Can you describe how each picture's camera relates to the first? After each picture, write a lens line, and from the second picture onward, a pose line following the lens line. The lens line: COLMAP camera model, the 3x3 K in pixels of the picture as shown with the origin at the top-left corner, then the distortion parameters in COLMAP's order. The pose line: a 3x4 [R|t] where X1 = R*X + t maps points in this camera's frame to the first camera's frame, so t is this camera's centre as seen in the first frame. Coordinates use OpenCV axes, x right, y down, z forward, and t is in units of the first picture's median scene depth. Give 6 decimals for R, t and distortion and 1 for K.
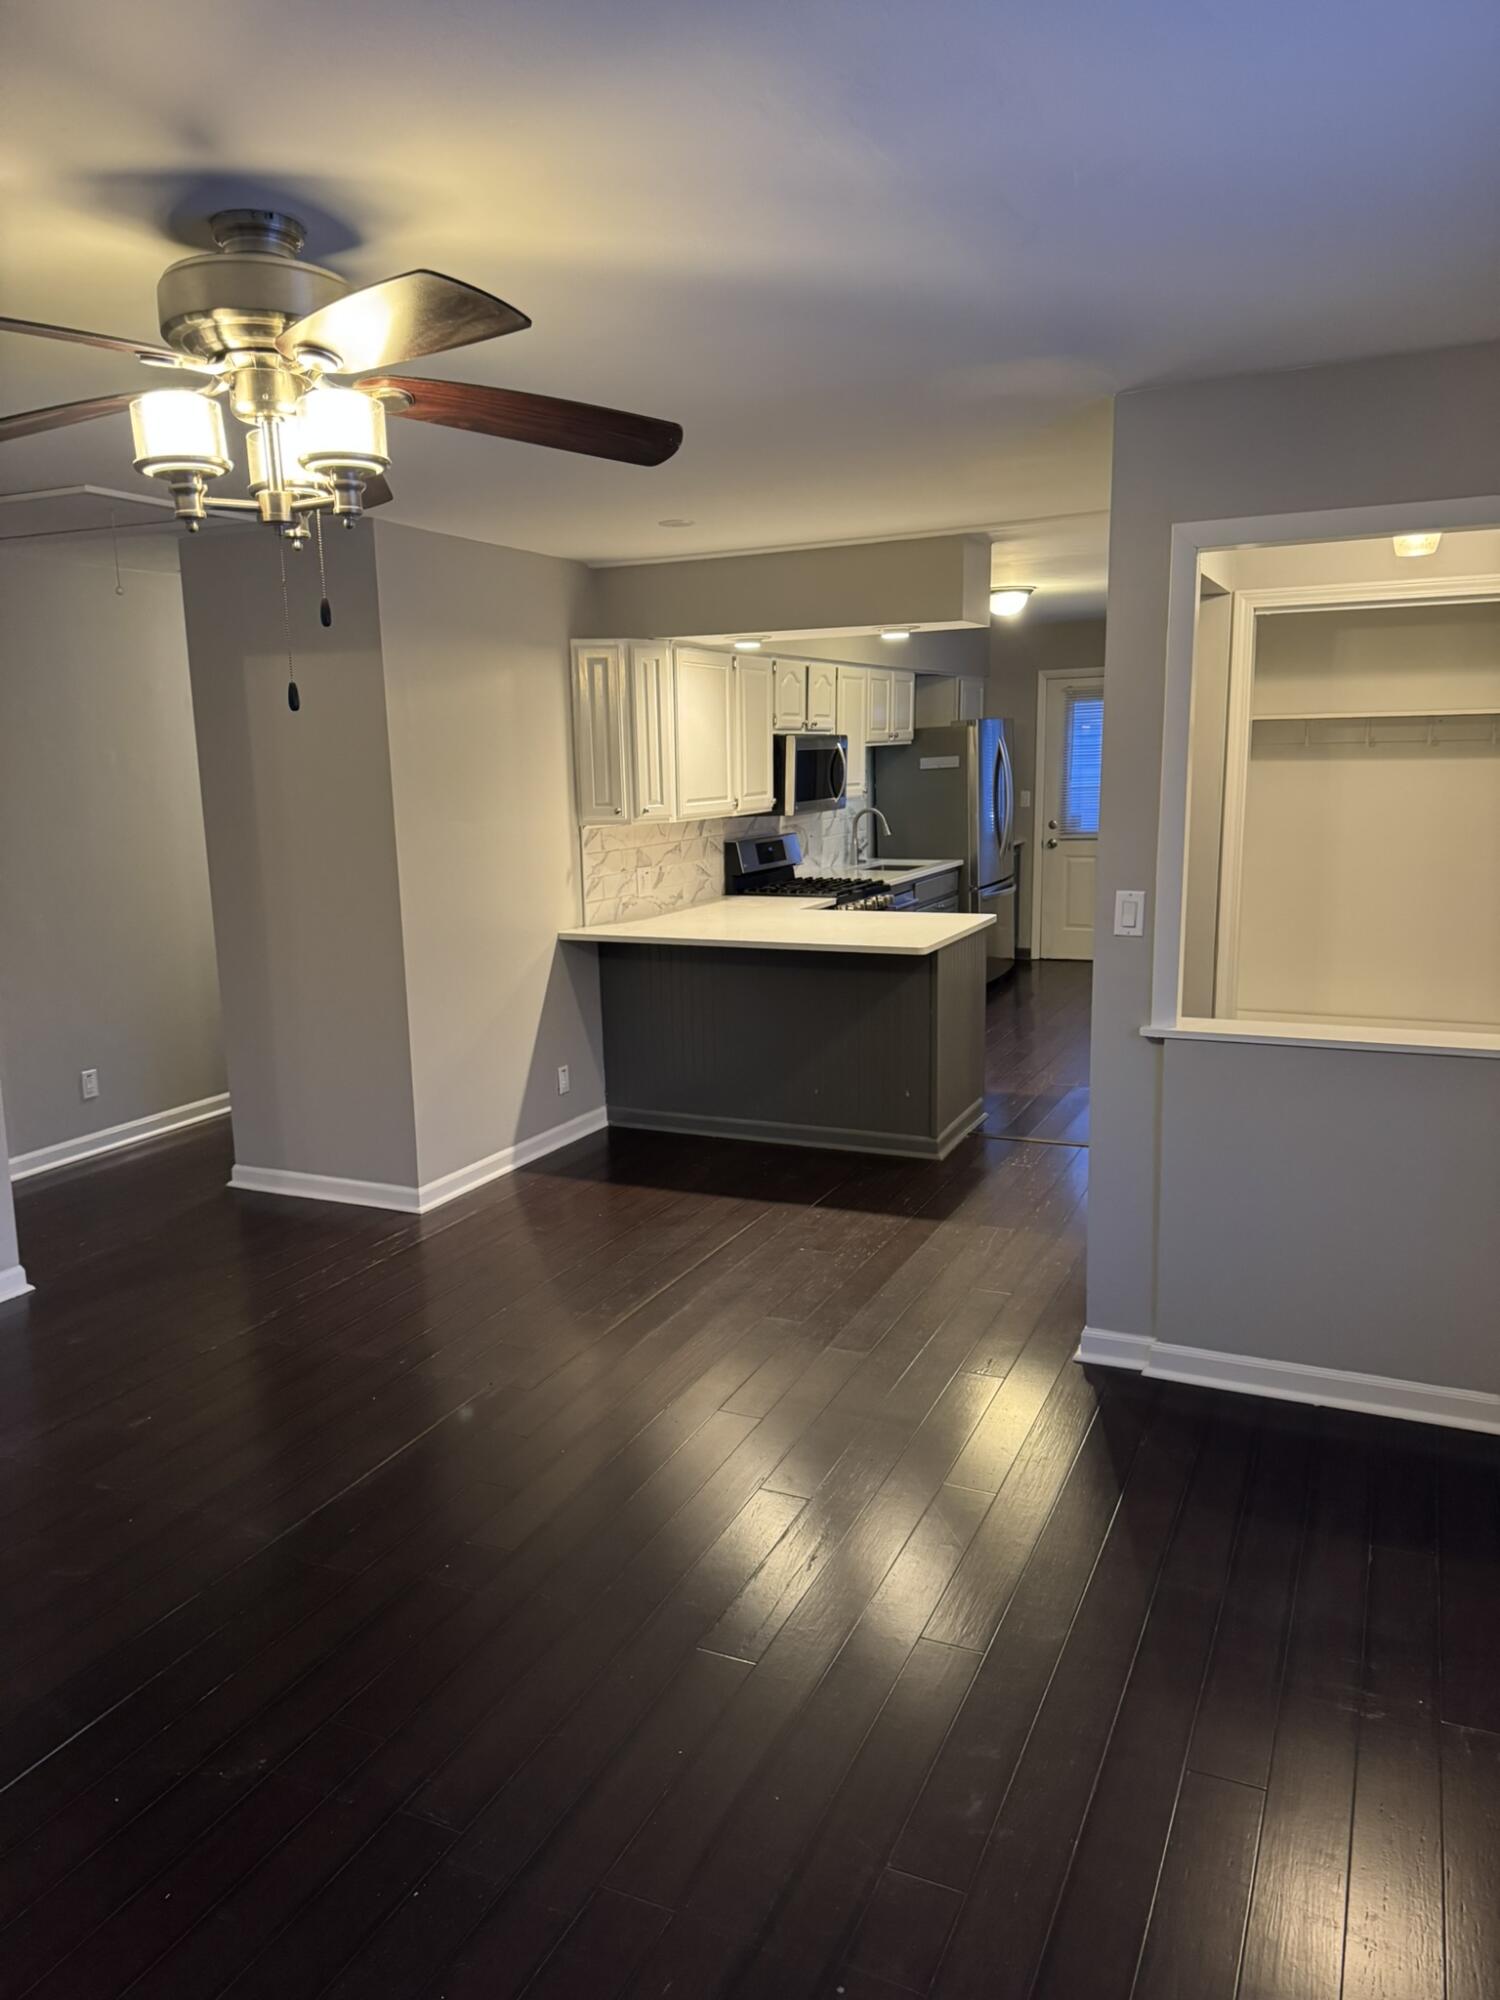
lens RADIAL K [[1419.6, 0, 750.0], [0, 1419.6, 1000.0], [0, 0, 1]] dist [0.165311, -0.220919]
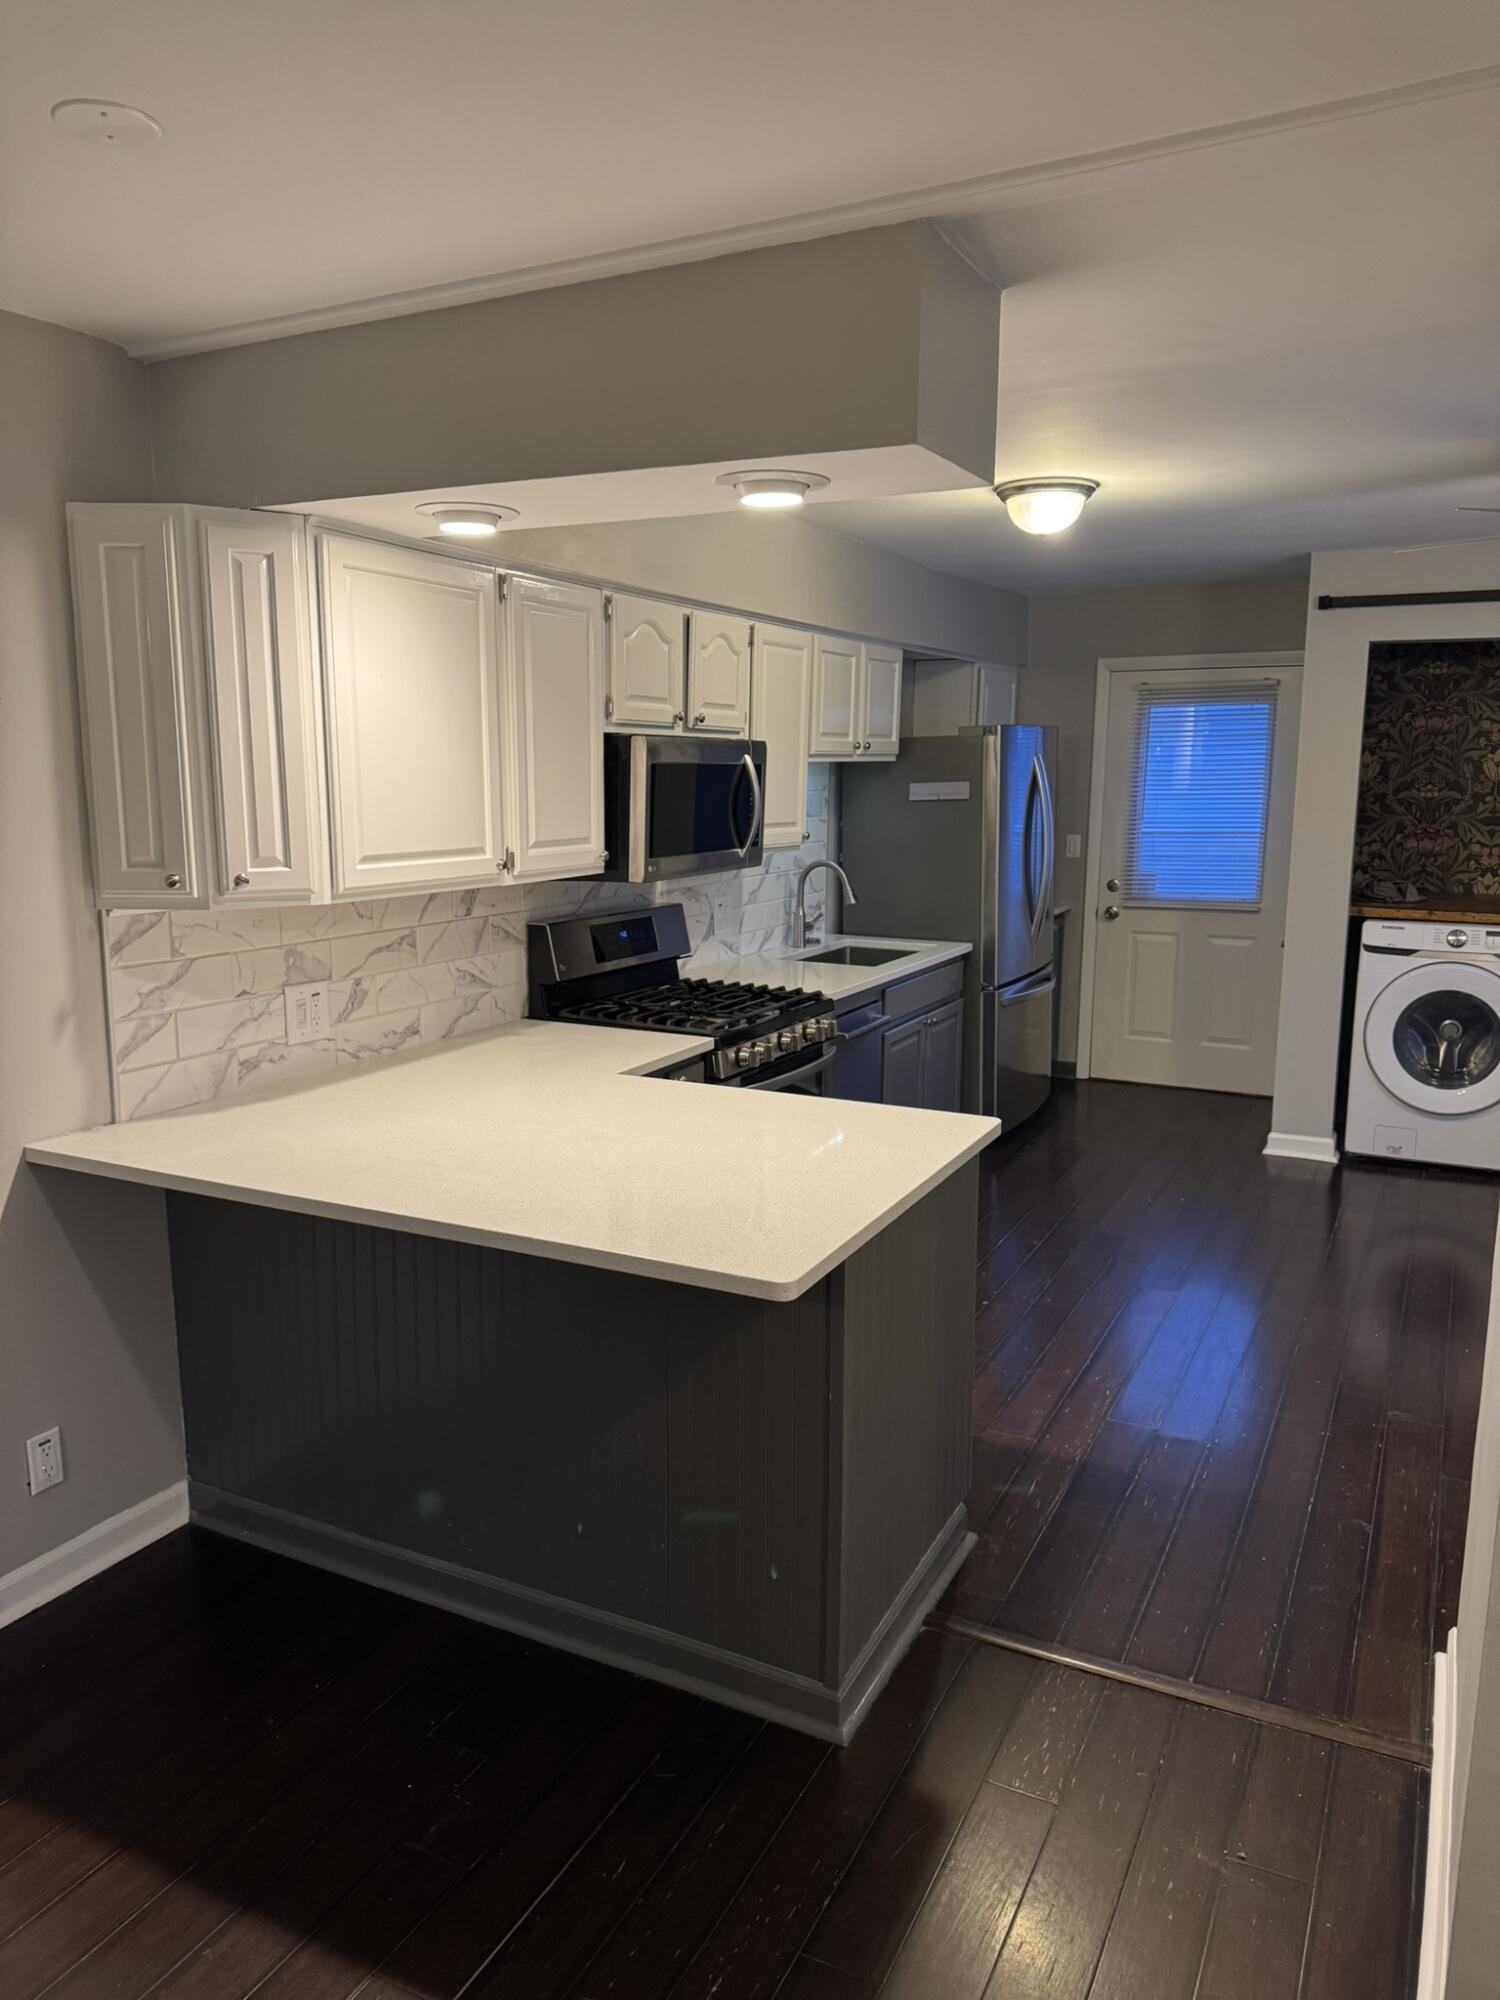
lens RADIAL K [[1419.6, 0, 750.0], [0, 1419.6, 1000.0], [0, 0, 1]] dist [0.165311, -0.220919]
pose [[0.999078, 0.029477, -0.031224, 0.085751], [-0.029862, 0.999483, -0.011946, -0.075578], [0.030856, 0.012868, 0.999441, 0.435248]]
